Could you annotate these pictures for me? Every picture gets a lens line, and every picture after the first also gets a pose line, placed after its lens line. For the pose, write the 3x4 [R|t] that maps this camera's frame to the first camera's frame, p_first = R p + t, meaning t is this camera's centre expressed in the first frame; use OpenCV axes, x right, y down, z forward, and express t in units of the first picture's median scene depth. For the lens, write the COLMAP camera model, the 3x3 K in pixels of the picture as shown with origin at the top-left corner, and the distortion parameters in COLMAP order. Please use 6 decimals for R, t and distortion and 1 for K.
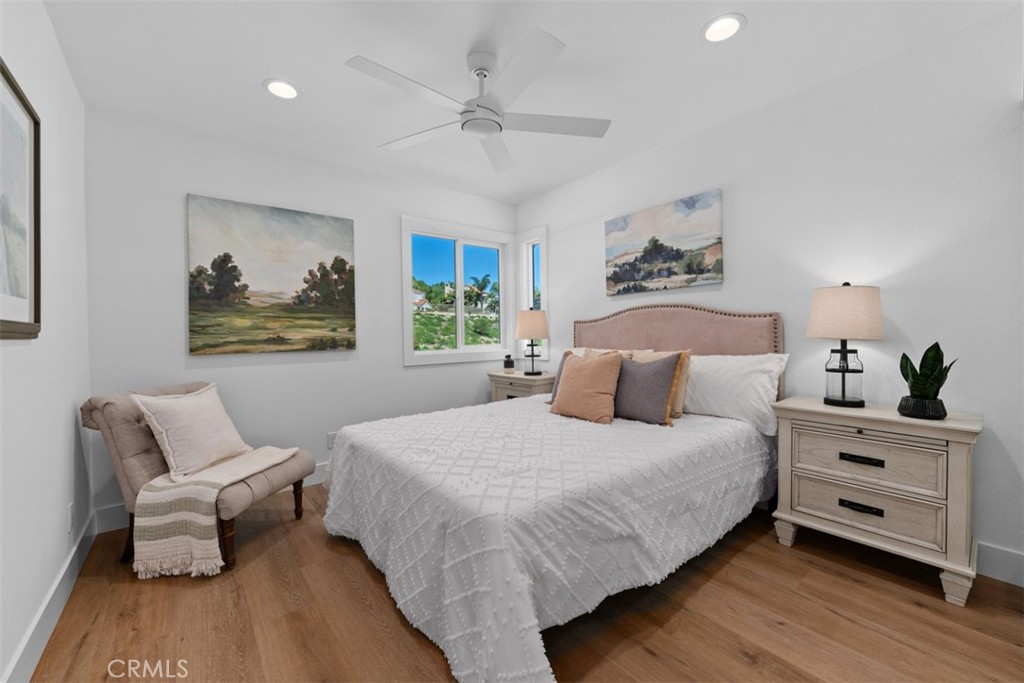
lens RADIAL K [[393.6, 0, 516.8], [0, 393.6, 337.3], [0, 0, 1]] dist [0.001758, 0.000344]
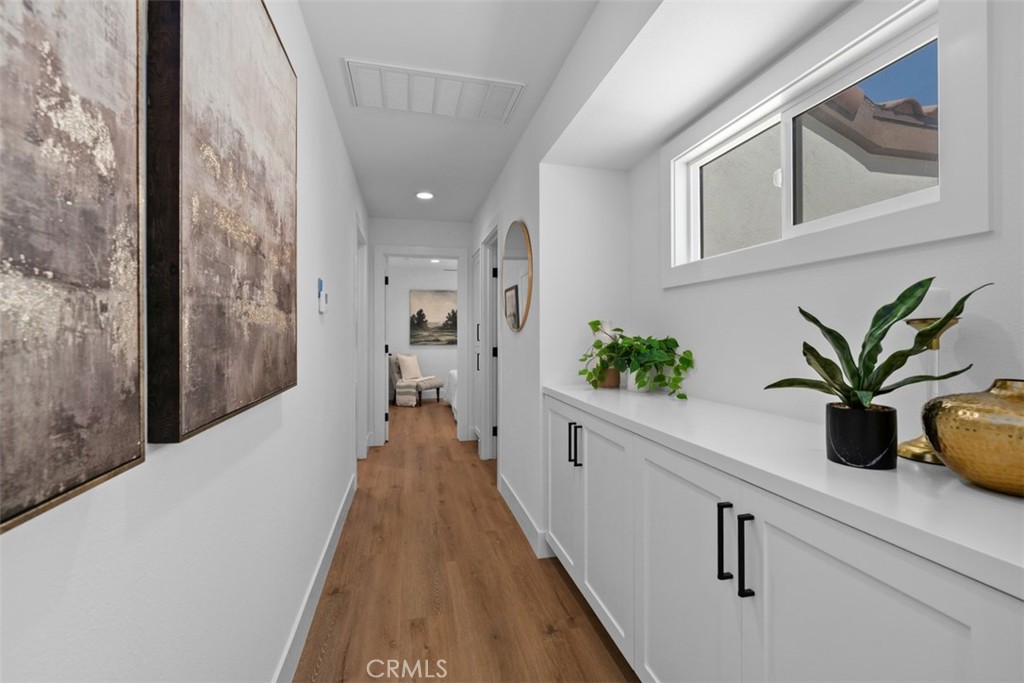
lens RADIAL K [[424.5, 0, 508.9], [0, 424.5, 345.9], [0, 0, 1]] dist [-0.001696, -0.000267]
pose [[0.889431, 0.009202, -0.456977, 1.192260], [-0.018497, 0.999703, -0.015870, 0.085081], [0.456696, 0.022568, 0.889337, -1.386337]]
